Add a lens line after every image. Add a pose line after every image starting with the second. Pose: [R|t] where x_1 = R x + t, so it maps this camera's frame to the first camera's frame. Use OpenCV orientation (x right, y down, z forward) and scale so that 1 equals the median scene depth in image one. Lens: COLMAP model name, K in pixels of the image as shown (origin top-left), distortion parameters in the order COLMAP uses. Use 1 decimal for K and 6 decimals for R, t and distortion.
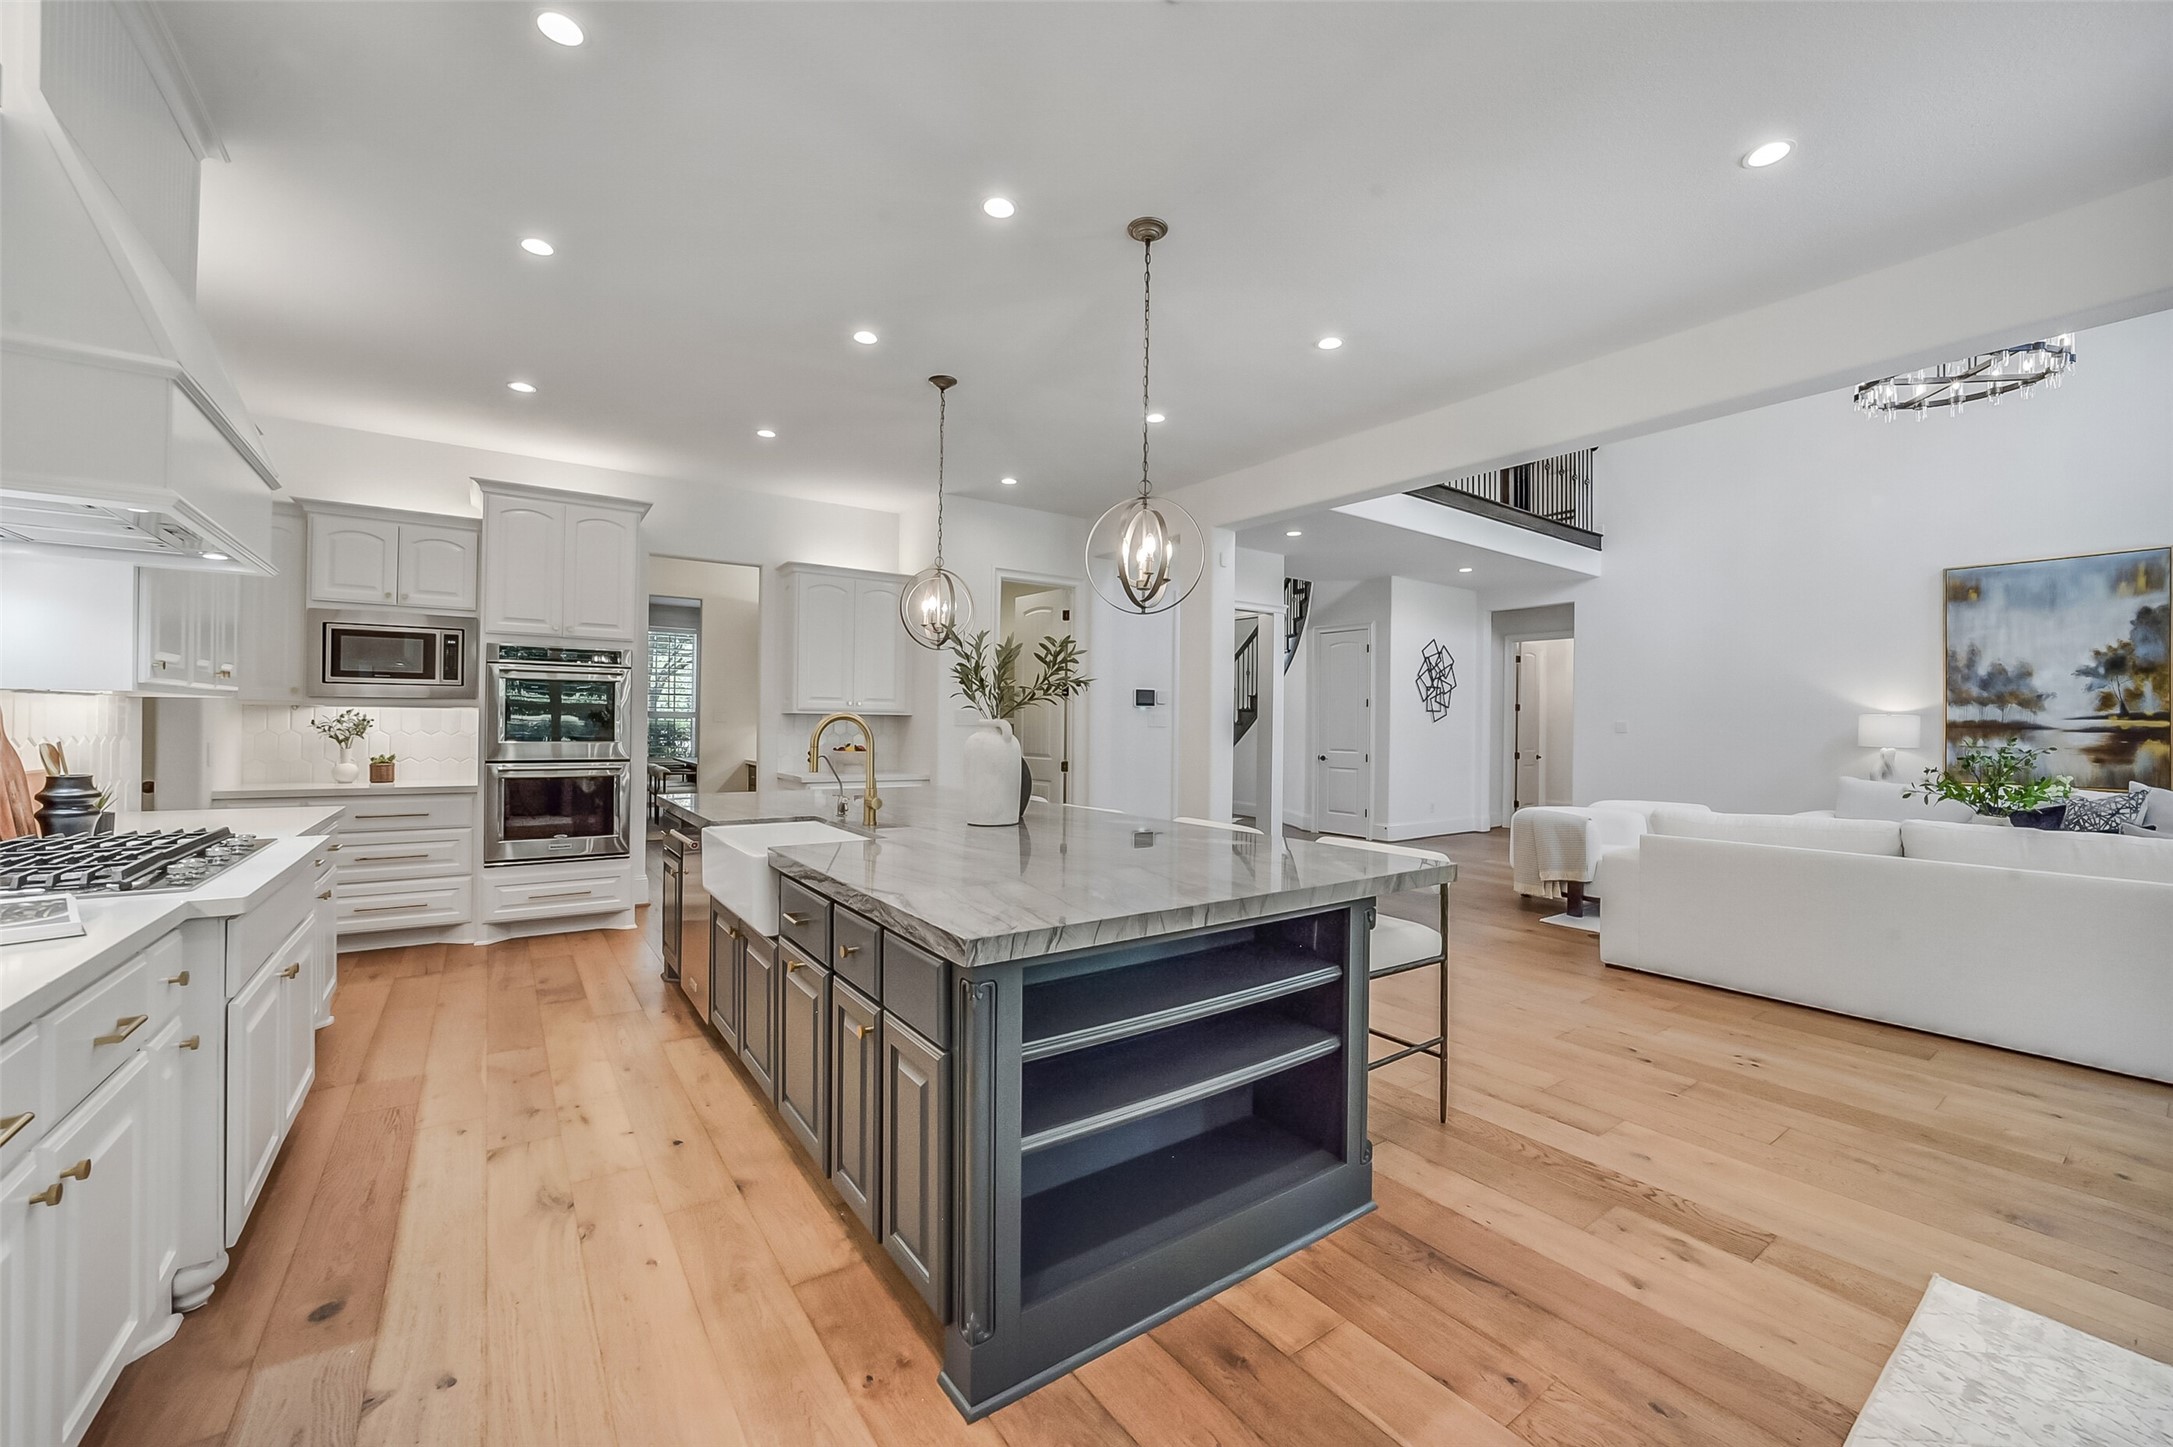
lens RADIAL K [[854.9, 0, 1093.0], [0, 854.9, 720.8], [0, 0, 1]] dist [-0.041055, 0.010505]
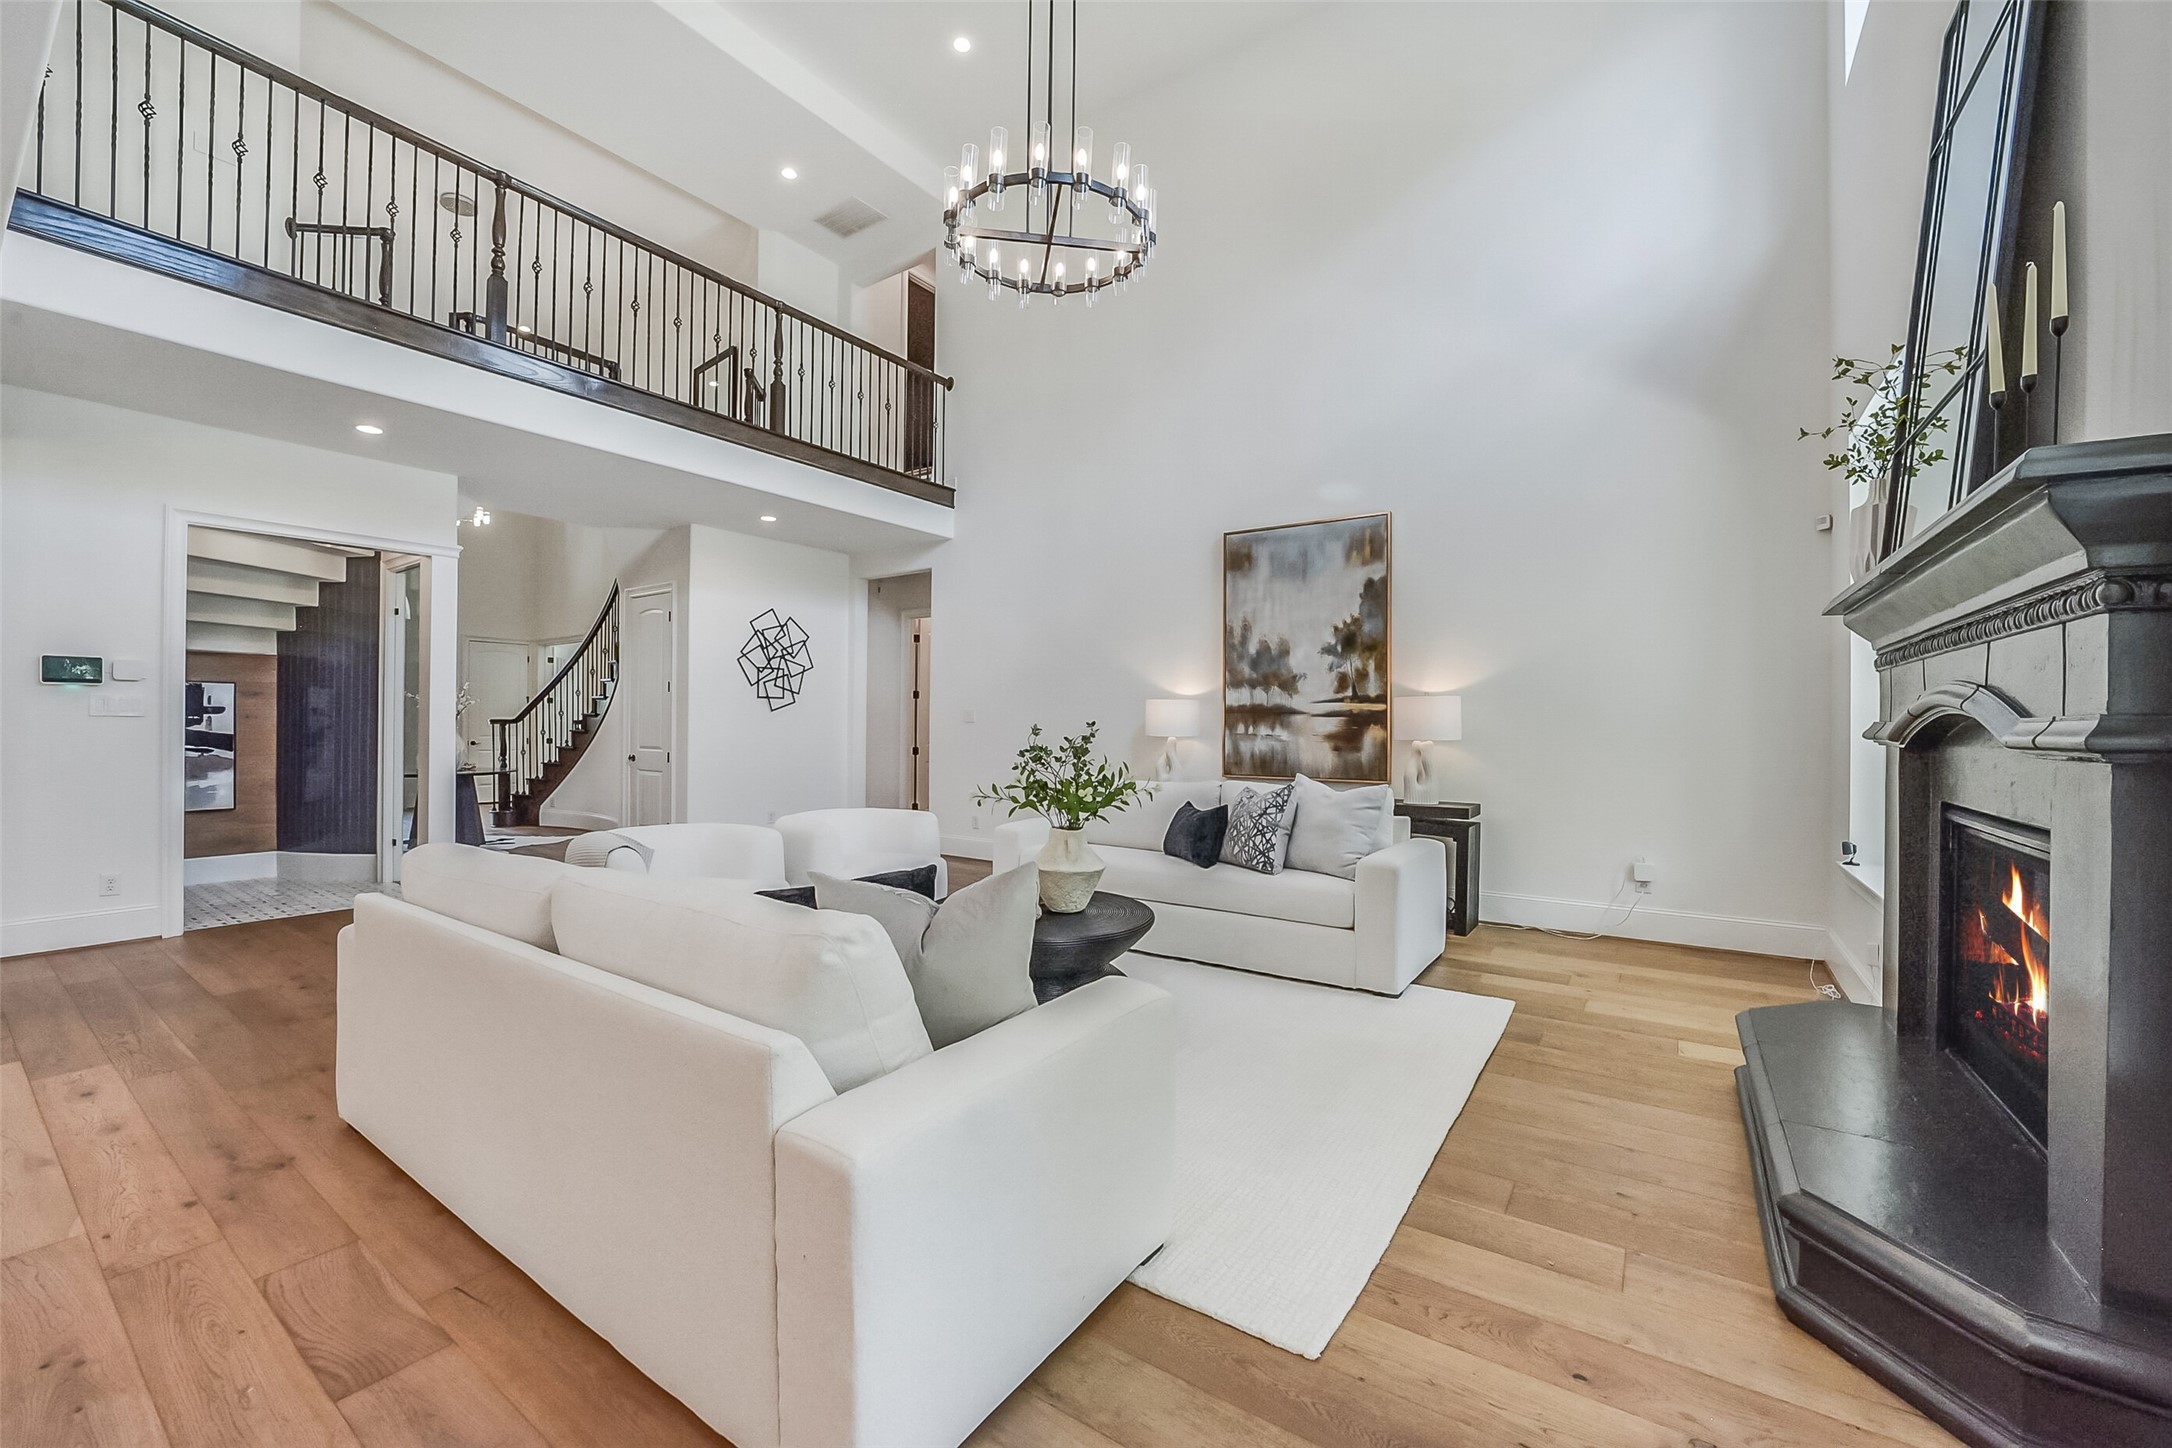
lens RADIAL K [[854.5, 0, 1092.5], [0, 854.5, 721.3], [0, 0, 1]] dist [-0.041055, 0.010505]
pose [[0.940208, -0.005855, 0.340550, 0.610347], [0.004060, 0.999974, 0.005982, 0.011270], [-0.340576, -0.004242, 0.940207, 0.200067]]
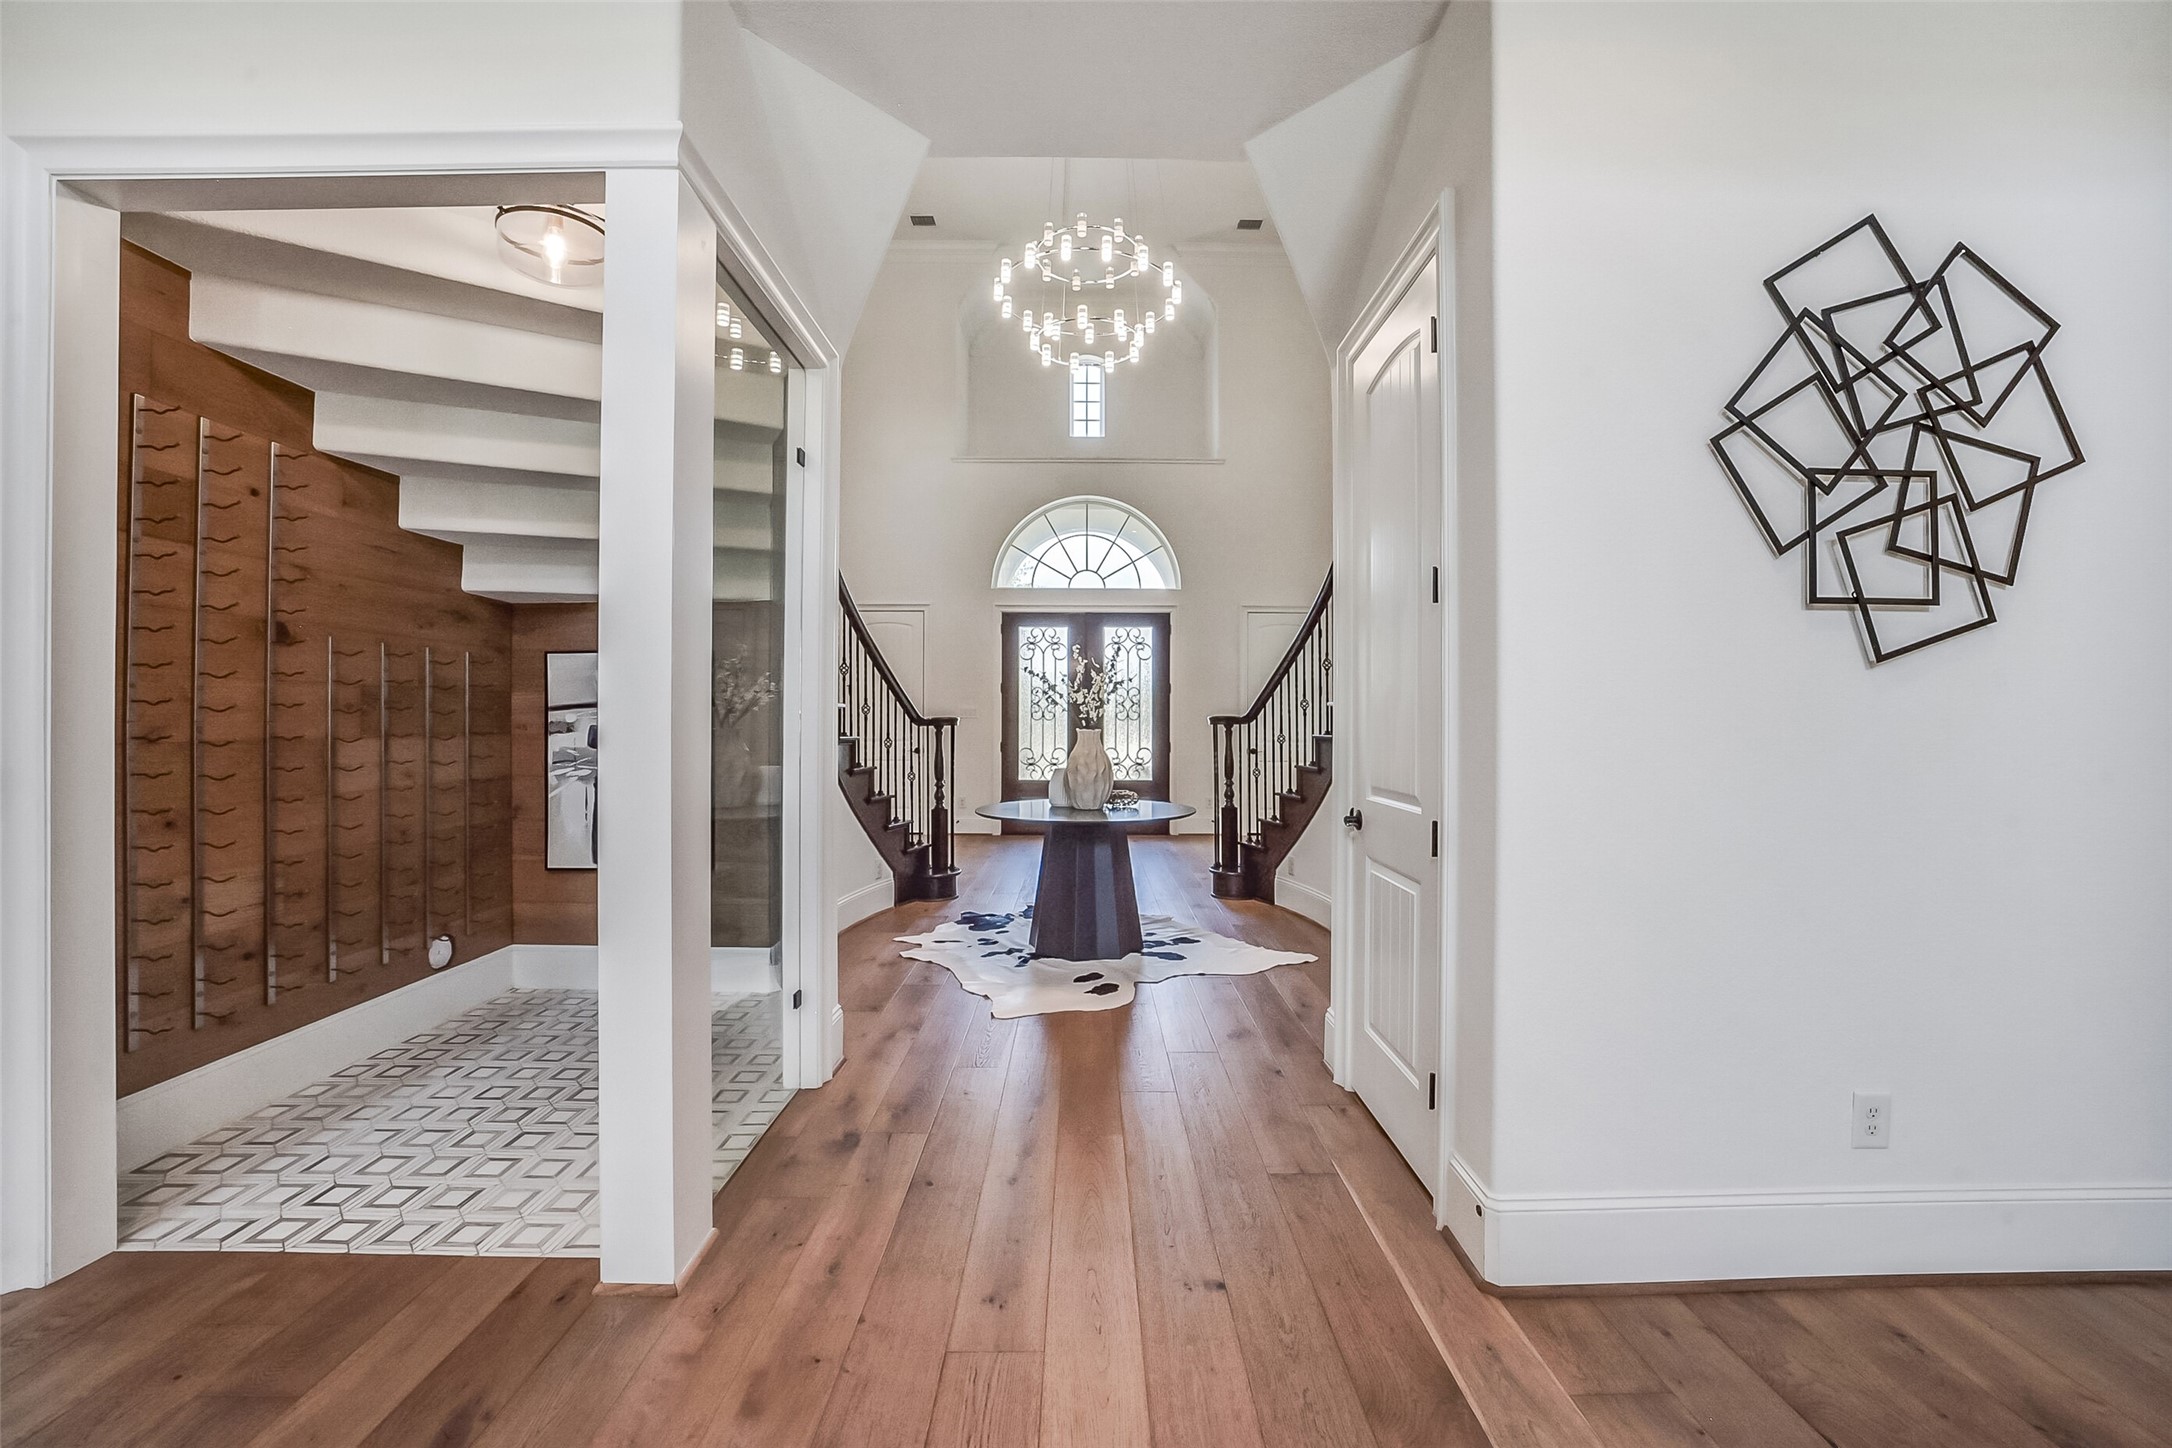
lens RADIAL K [[854.5, 0, 1092.5], [0, 854.5, 721.3], [0, 0, 1]] dist [-0.041055, 0.010505]
pose [[0.816802, -0.010901, -0.576815, 0.540861], [0.009642, 0.999940, -0.005245, 0.020445], [0.576838, -0.001277, 0.816858, 1.116504]]
